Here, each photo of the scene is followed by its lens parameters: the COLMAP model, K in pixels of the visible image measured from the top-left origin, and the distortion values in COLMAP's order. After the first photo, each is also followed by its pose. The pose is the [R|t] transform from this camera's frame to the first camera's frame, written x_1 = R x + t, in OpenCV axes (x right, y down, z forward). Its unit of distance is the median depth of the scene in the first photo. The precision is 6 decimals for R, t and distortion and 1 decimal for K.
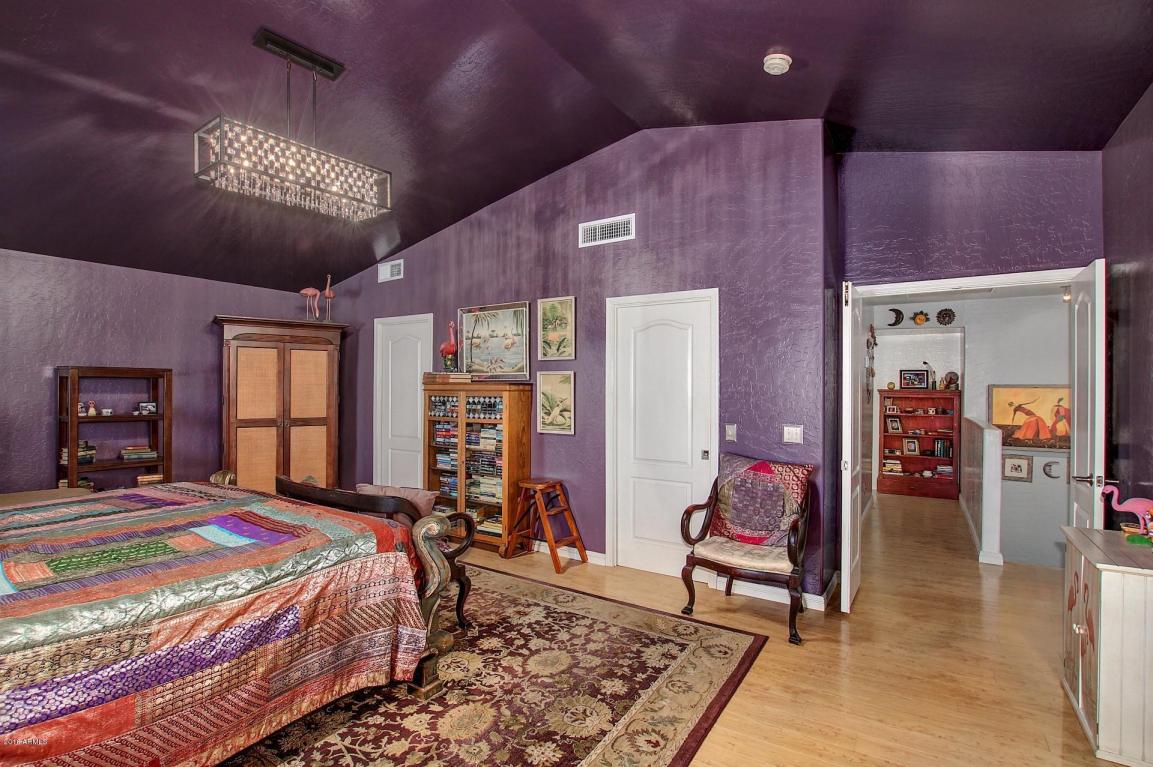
lens RADIAL K [[546.9, 0, 575.7], [0, 546.9, 384.7], [0, 0, 1]] dist [-0.036738, 0.005454]
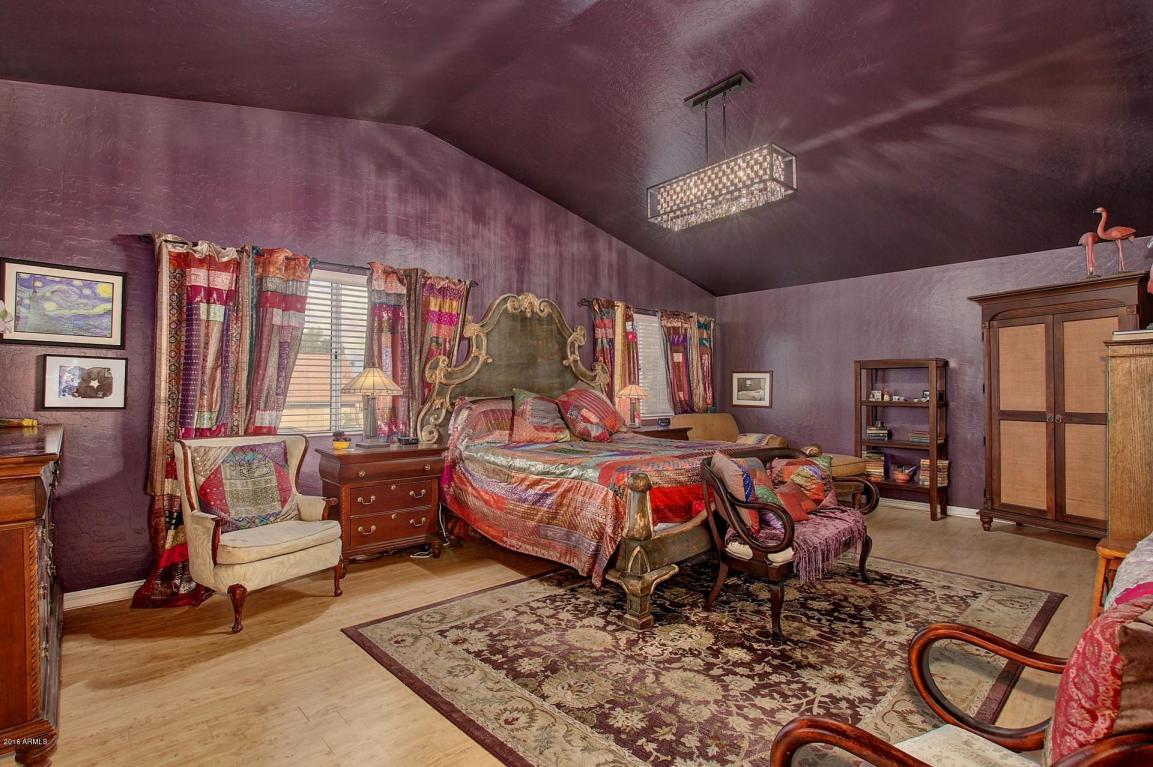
lens RADIAL K [[568.1, 0, 558.7], [0, 568.1, 385.5], [0, 0, 1]] dist [-0.025376, 0.003363]
pose [[-0.261582, -0.016146, -0.965046, 0.780102], [0.000400, 0.999858, -0.016836, 0.068663], [0.965181, -0.004790, -0.261538, 0.965261]]
